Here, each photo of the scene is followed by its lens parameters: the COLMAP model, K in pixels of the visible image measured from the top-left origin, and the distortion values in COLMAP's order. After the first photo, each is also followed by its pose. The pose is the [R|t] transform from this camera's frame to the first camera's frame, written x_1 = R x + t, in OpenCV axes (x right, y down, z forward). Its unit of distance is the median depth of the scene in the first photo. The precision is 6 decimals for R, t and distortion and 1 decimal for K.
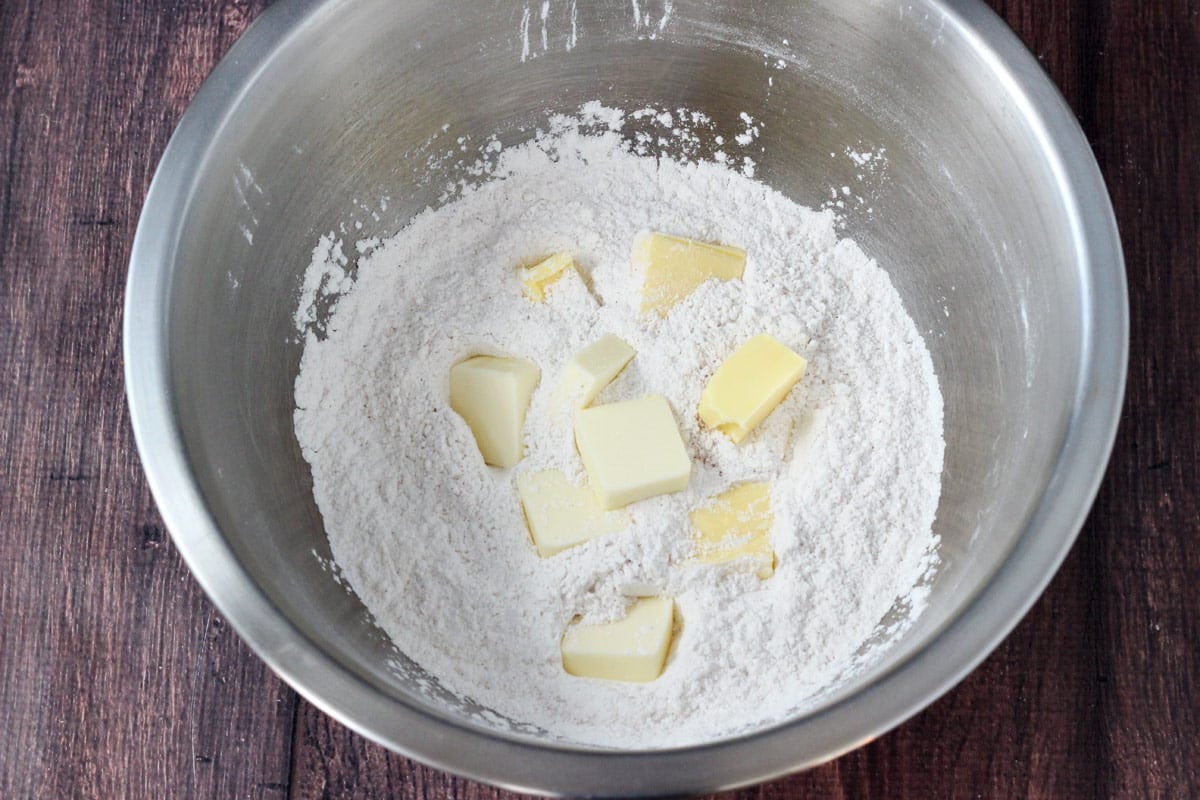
lens RADIAL K [[3073.7, 0, 599.2], [0, 3073.7, 399.8], [0, 0, 1]] dist [-0.069619, -0.316603]
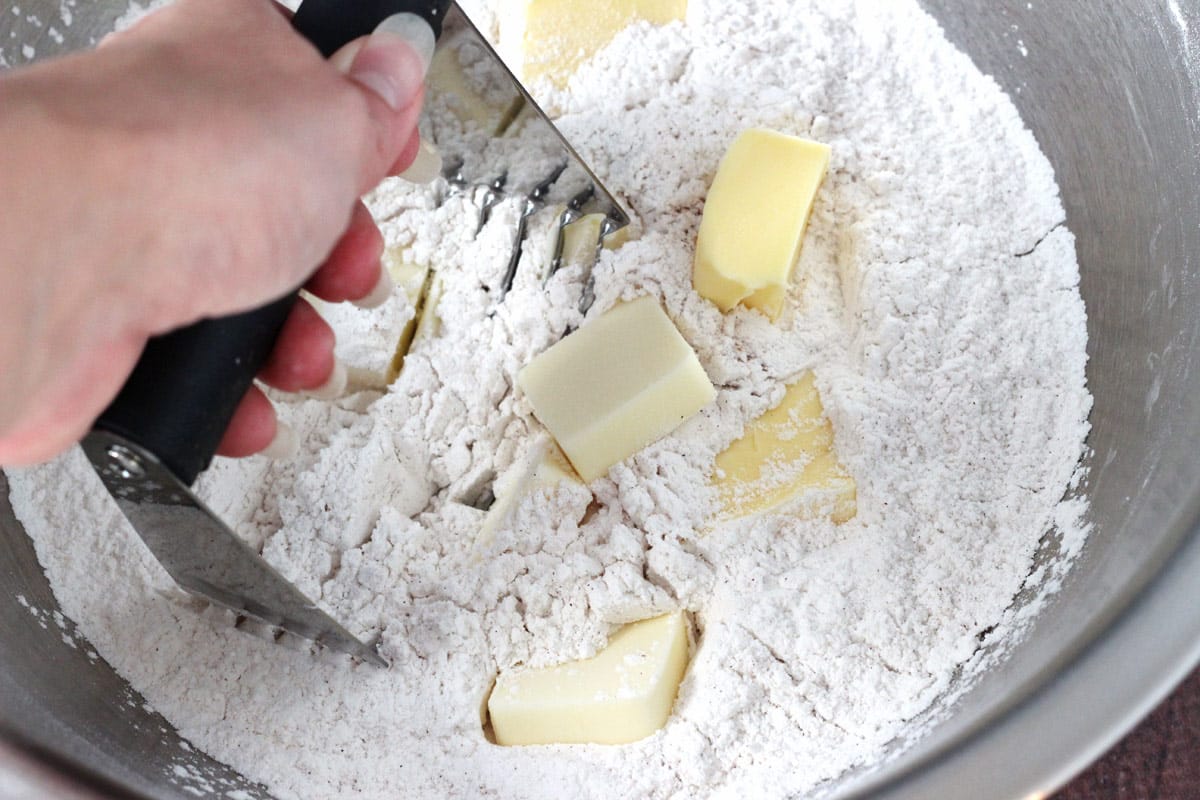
lens RADIAL K [[3073.7, 0, 599.2], [0, 3073.7, 399.8], [0, 0, 1]] dist [-0.069619, -0.316603]
pose [[0.987377, -0.148937, 0.053890, -0.011119], [0.150457, 0.988292, -0.025327, 0.041413], [-0.049487, 0.033115, 0.998226, 0.403390]]
